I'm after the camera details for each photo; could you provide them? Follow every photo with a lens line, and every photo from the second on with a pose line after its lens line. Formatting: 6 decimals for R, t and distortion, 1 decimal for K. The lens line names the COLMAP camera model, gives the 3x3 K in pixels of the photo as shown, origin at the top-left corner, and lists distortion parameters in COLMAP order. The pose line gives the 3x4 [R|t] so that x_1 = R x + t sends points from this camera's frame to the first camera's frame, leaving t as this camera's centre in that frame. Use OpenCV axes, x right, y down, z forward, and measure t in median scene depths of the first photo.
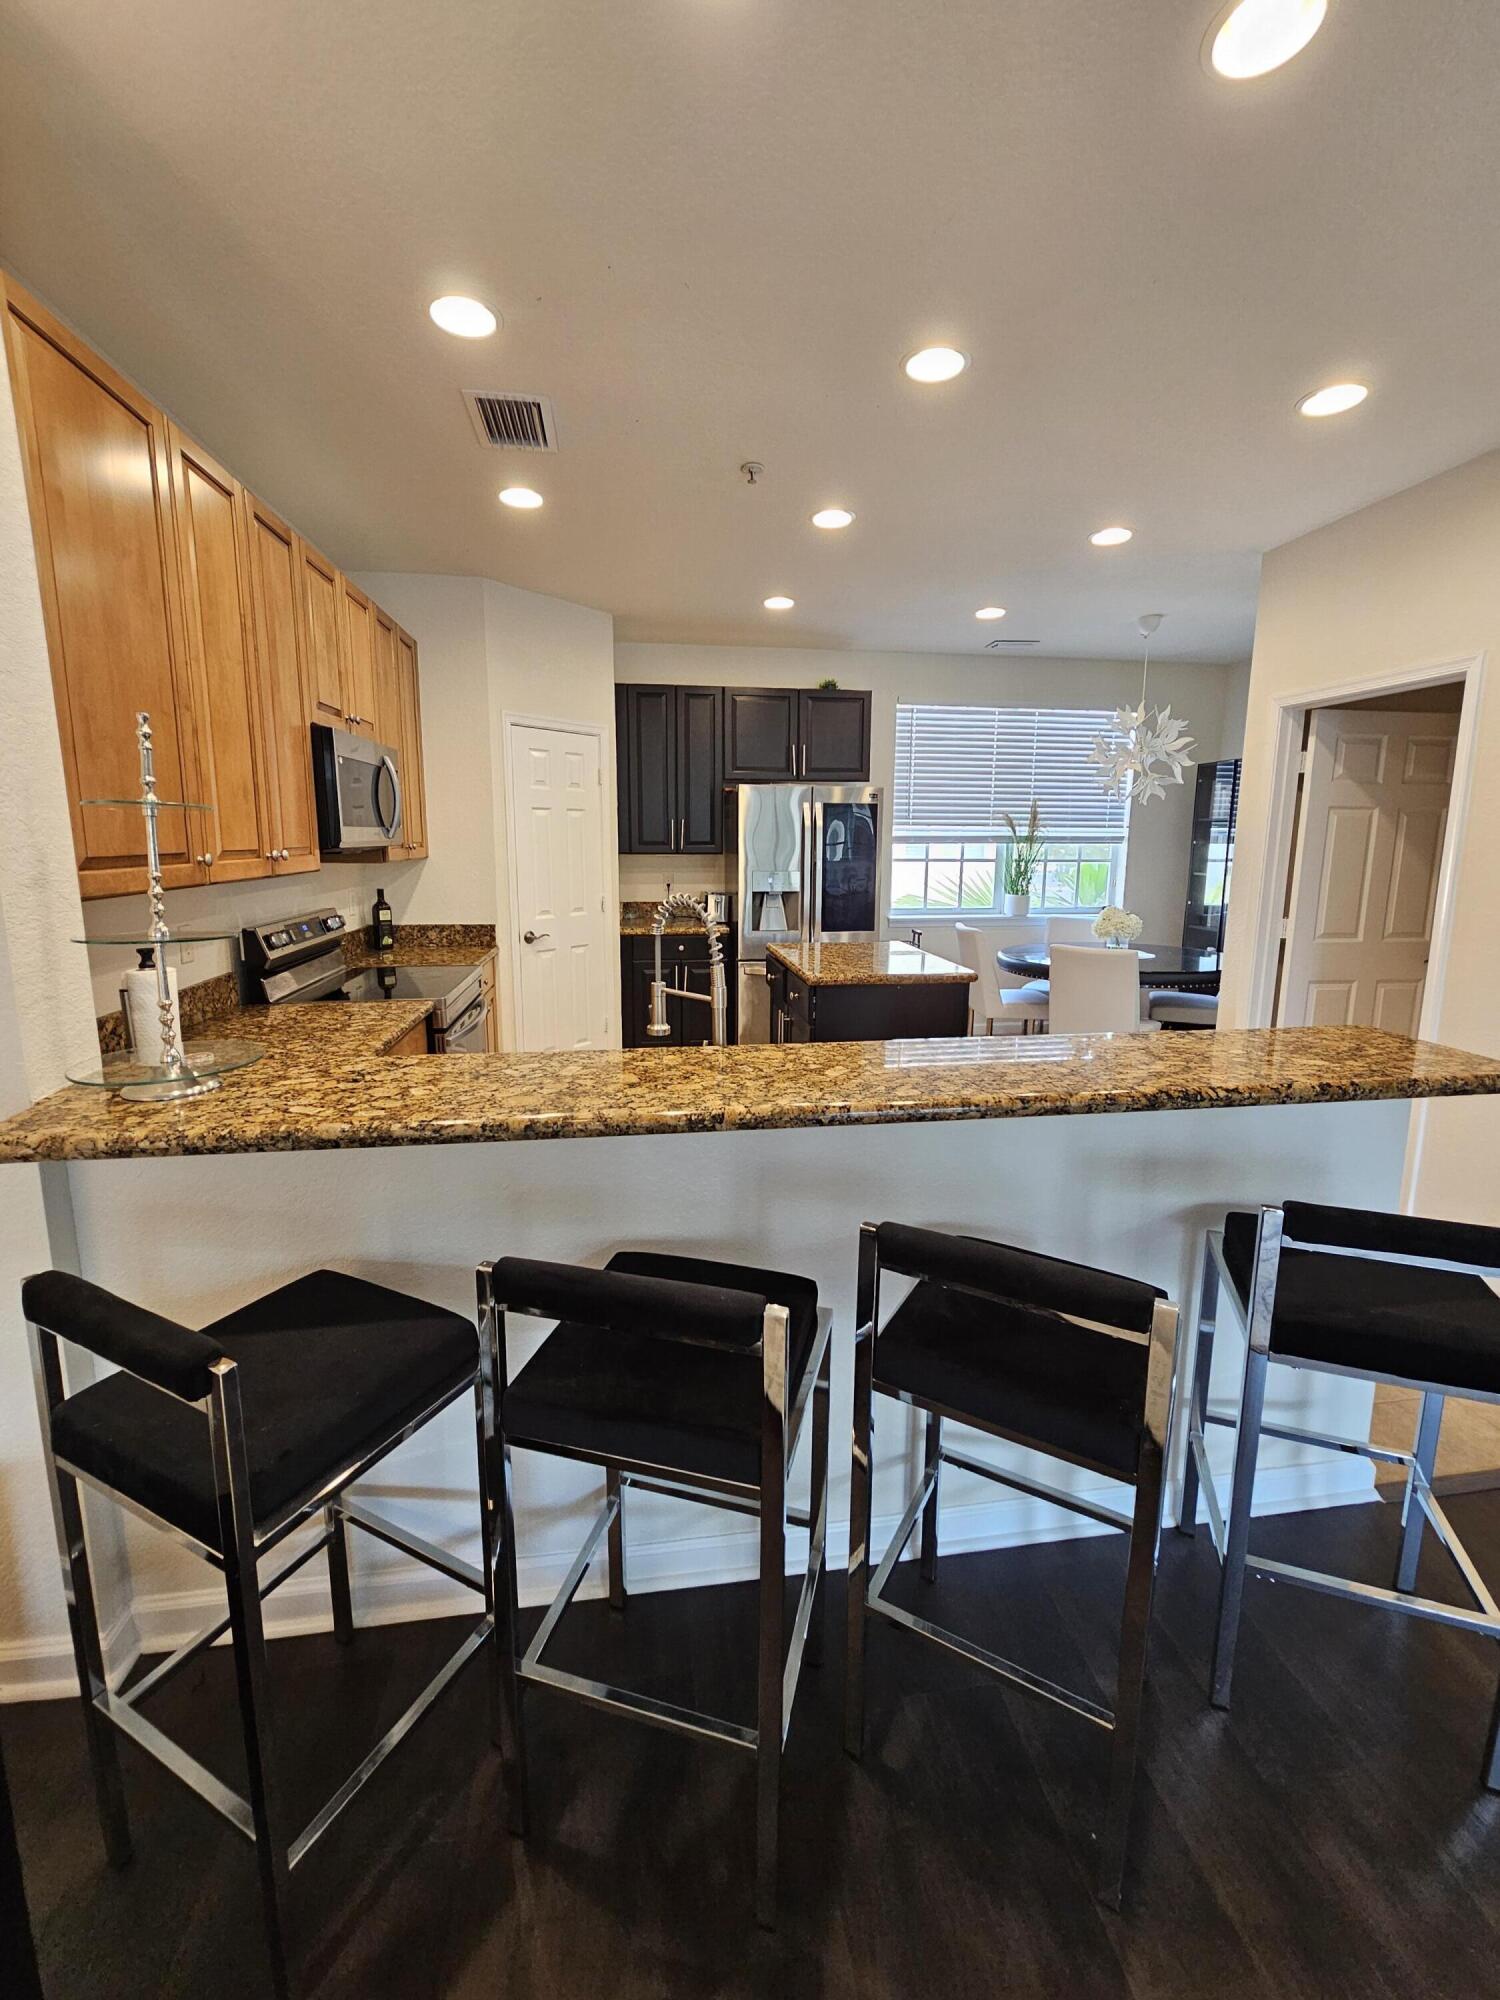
lens RADIAL K [[815.4, 0, 746.4], [0, 815.4, 977.2], [0, 0, 1]] dist [-0.003245, -0.000411]
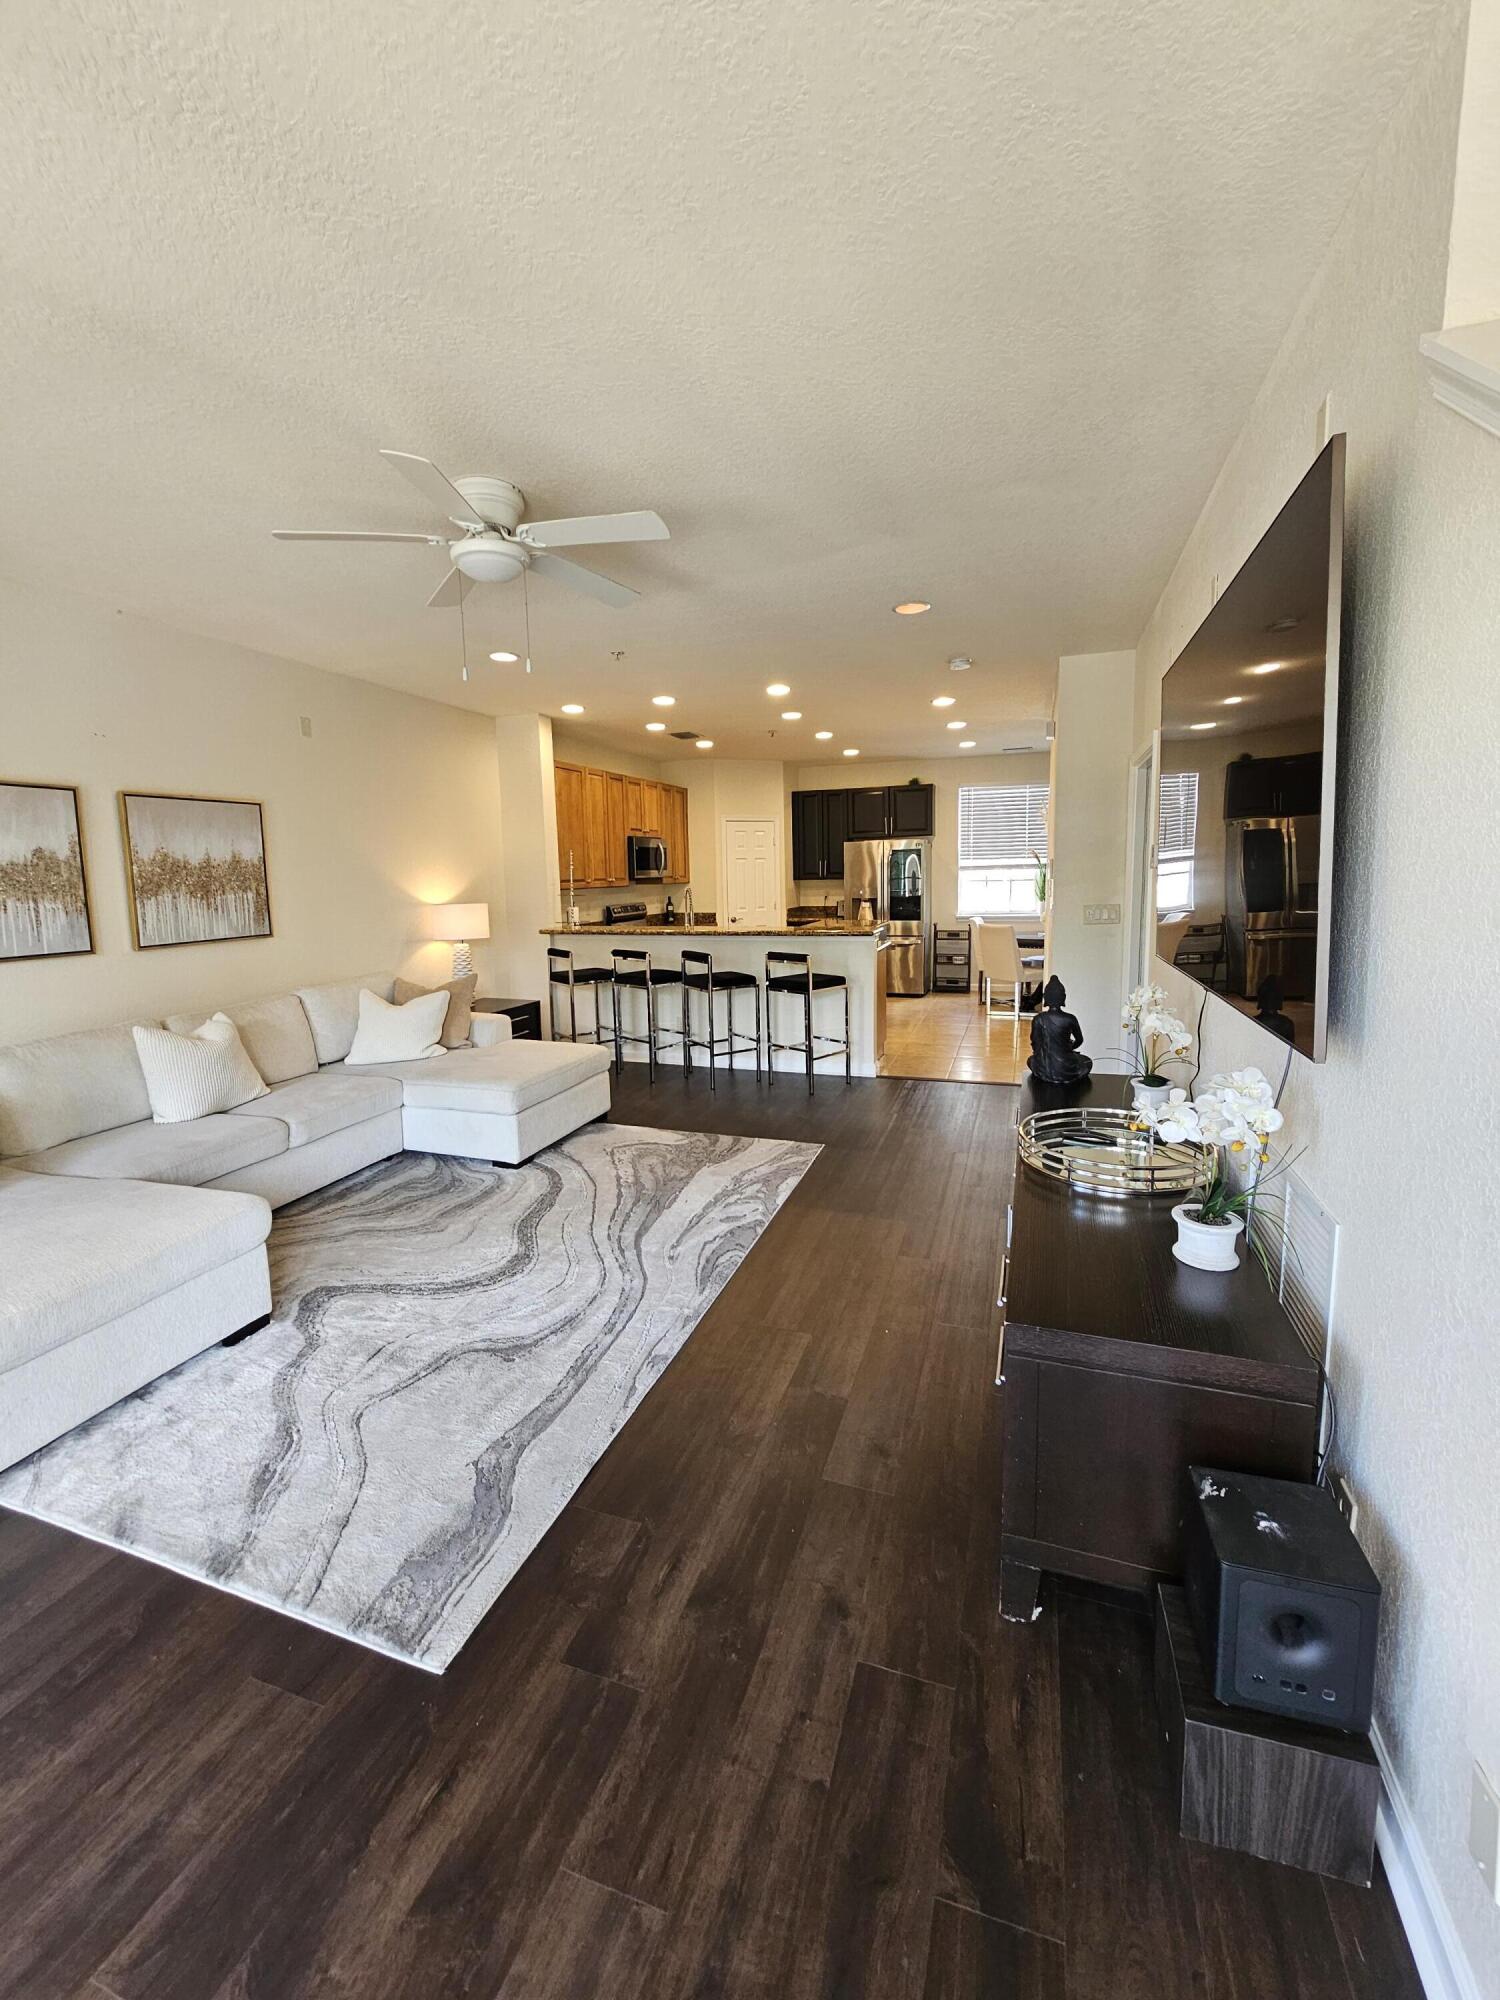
lens RADIAL K [[815.4, 0, 746.4], [0, 815.4, 977.2], [0, 0, 1]] dist [-0.003245, -0.000411]
pose [[0.888451, 0.034901, -0.457643, 0.687992], [-0.053746, 0.998156, -0.028218, 0.147089], [0.455815, 0.049666, 0.888688, -0.796286]]
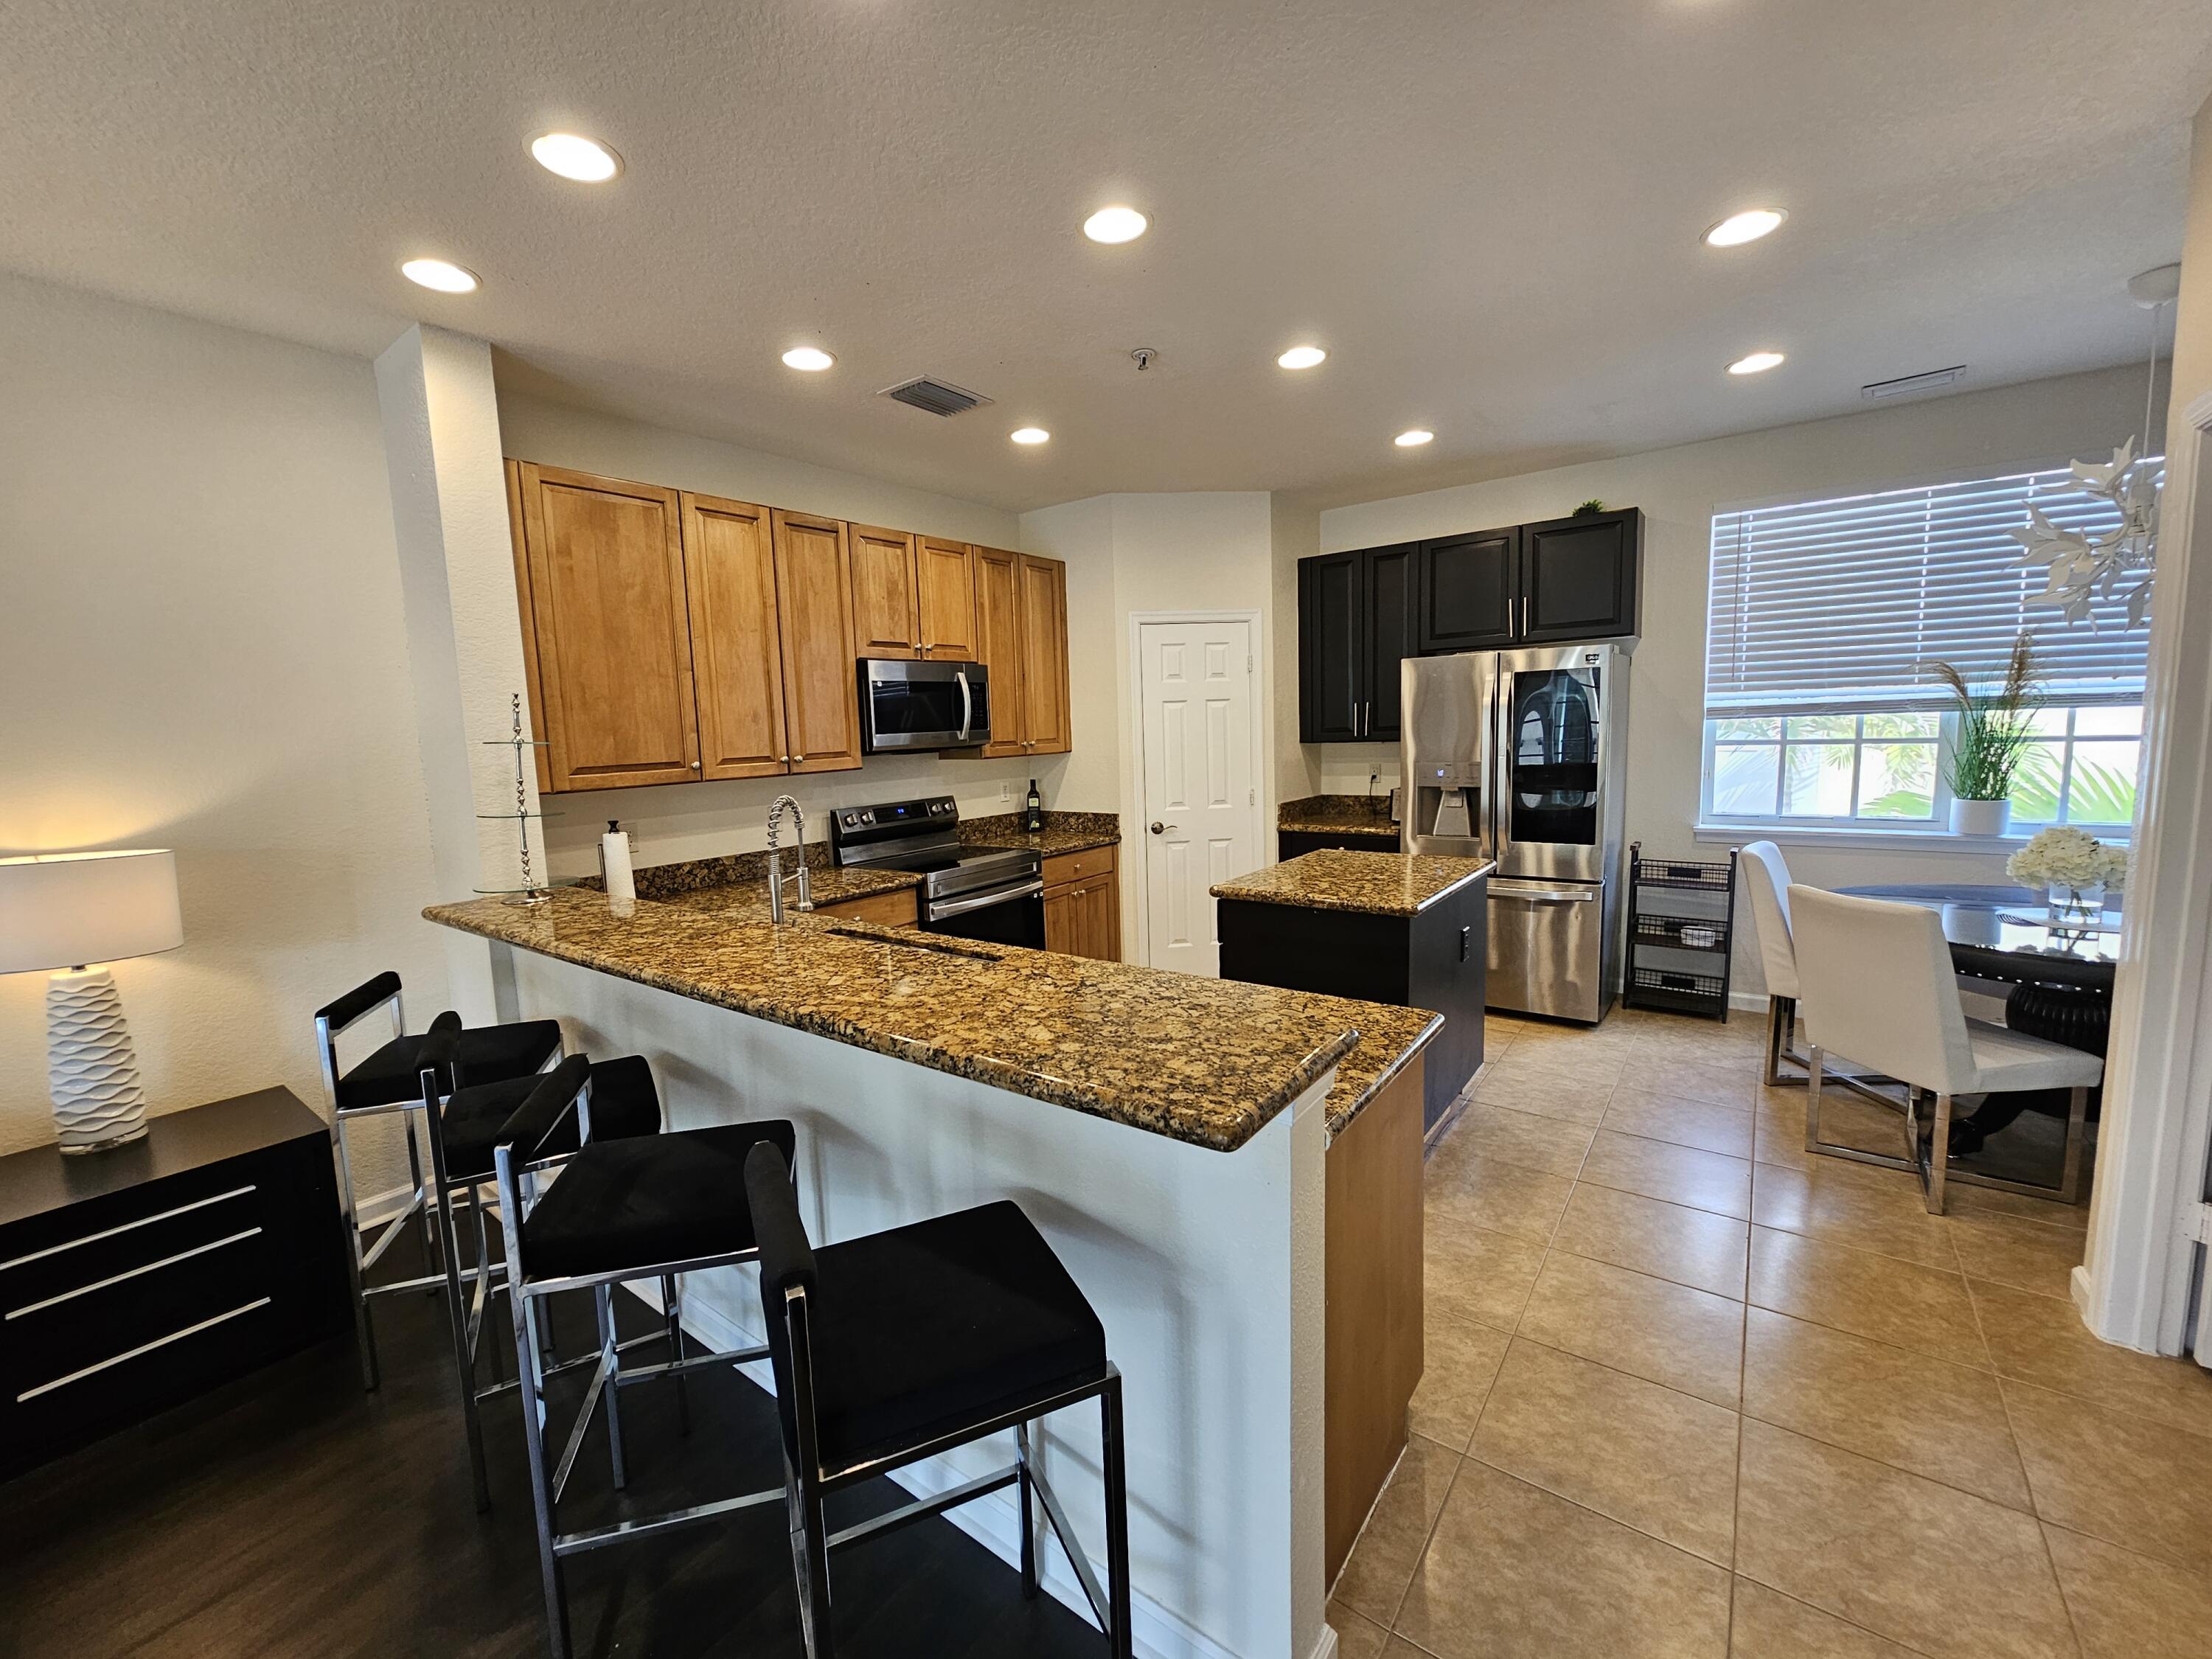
lens RADIAL K [[901.9, 0, 1077.4], [0, 901.9, 826.5], [0, 0, 1]] dist [-0.003245, -0.000411]
pose [[0.696641, 0.049774, -0.715691, 0.440556], [-0.082190, 0.996559, -0.010695, -0.028792], [0.712696, 0.066273, 0.698335, 0.135797]]
